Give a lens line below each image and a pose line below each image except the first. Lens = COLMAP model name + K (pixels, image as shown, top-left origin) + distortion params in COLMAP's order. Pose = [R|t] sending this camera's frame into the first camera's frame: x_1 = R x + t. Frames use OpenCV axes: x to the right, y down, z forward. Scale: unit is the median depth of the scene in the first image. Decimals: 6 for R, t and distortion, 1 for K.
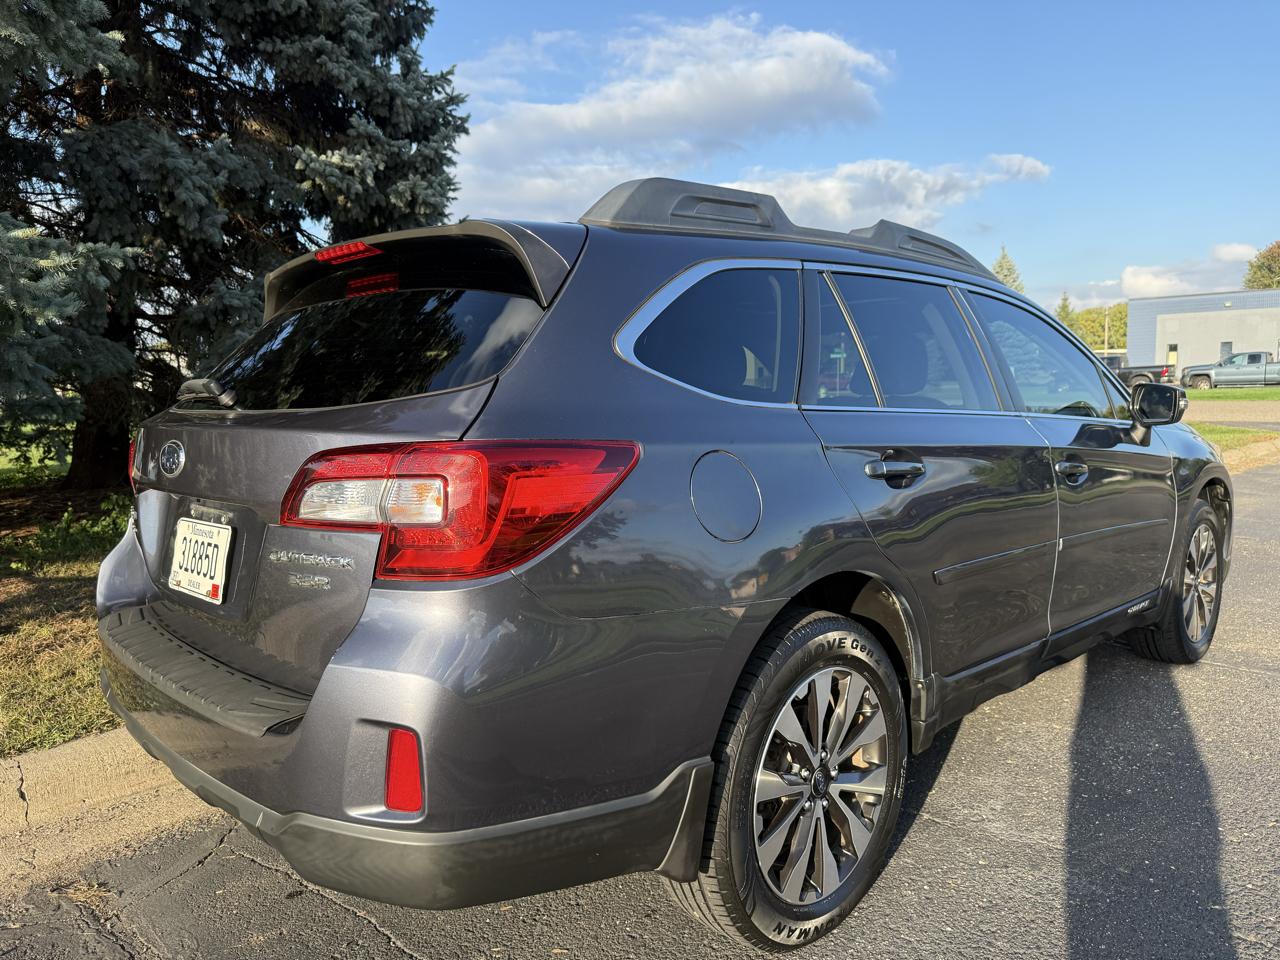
lens RADIAL K [[887.0, 0, 638.9], [0, 887.0, 496.5], [0, 0, 1]] dist [-0.002594, 0.003714]
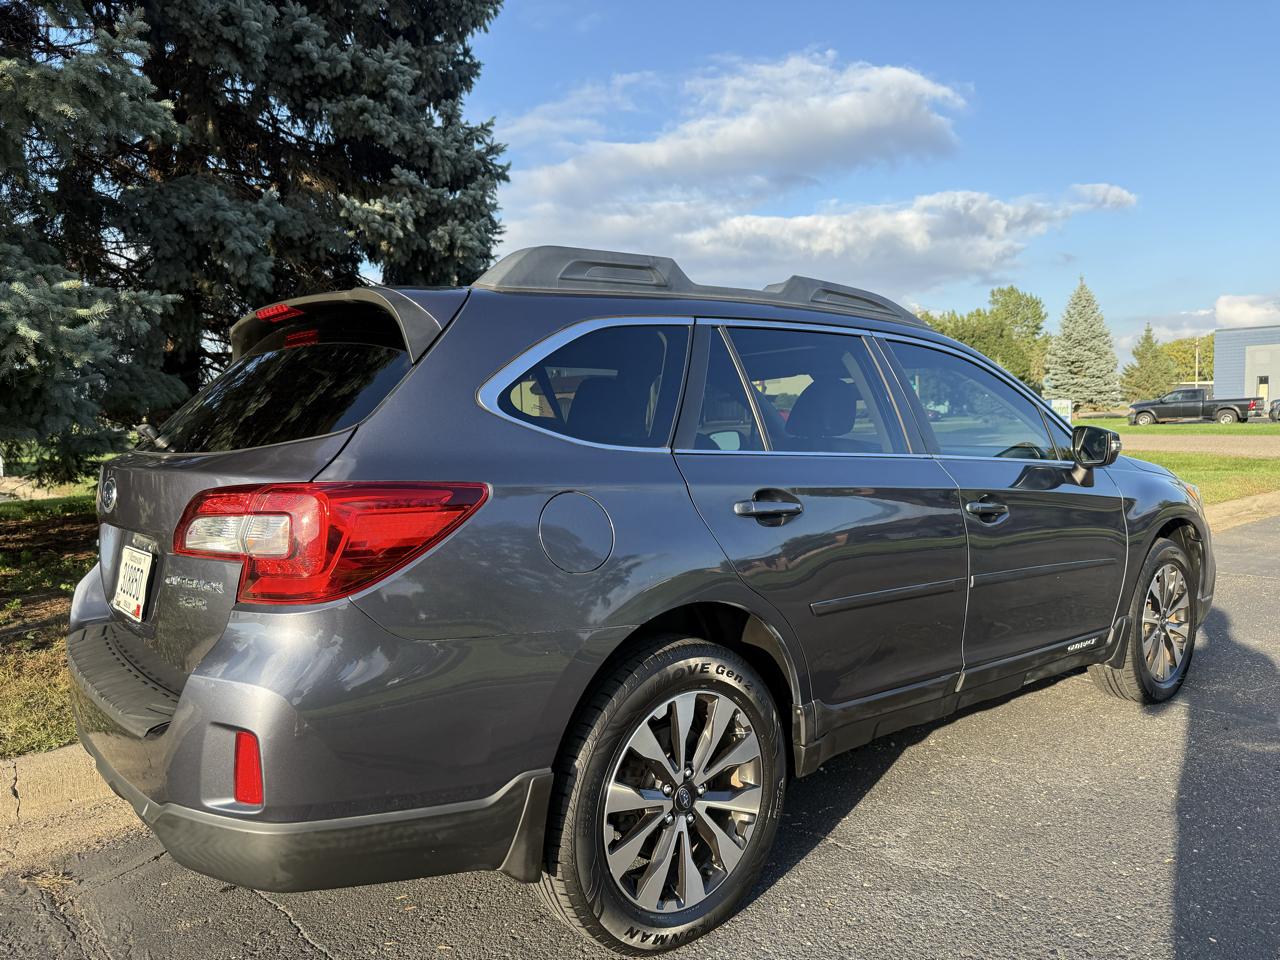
lens RADIAL K [[883.9, 0, 654.3], [0, 883.9, 493.6], [0, 0, 1]] dist [0.029414, -0.052065]
pose [[0.997711, 0.008215, -0.067117, 0.206130], [-0.010802, 0.999209, -0.038279, -0.005989], [0.066750, 0.038917, 0.997011, -0.080573]]
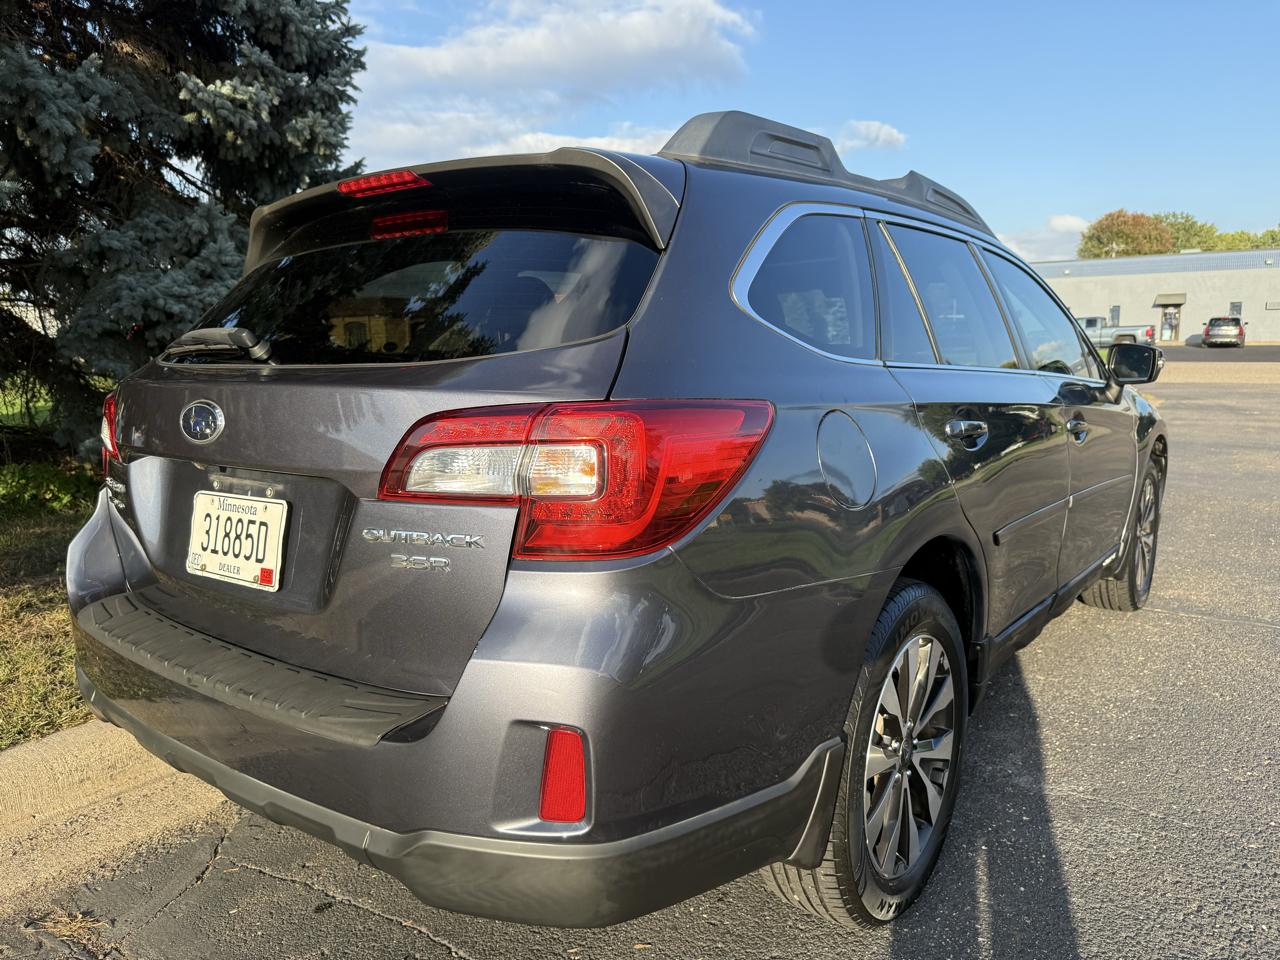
lens RADIAL K [[887.0, 0, 638.9], [0, 887.0, 496.5], [0, 0, 1]] dist [-0.002594, 0.003714]
pose [[0.989554, -0.017763, 0.143066, -0.190554], [0.011350, 0.998899, 0.045517, -0.004397], [-0.143717, -0.043418, 0.988666, 0.082029]]
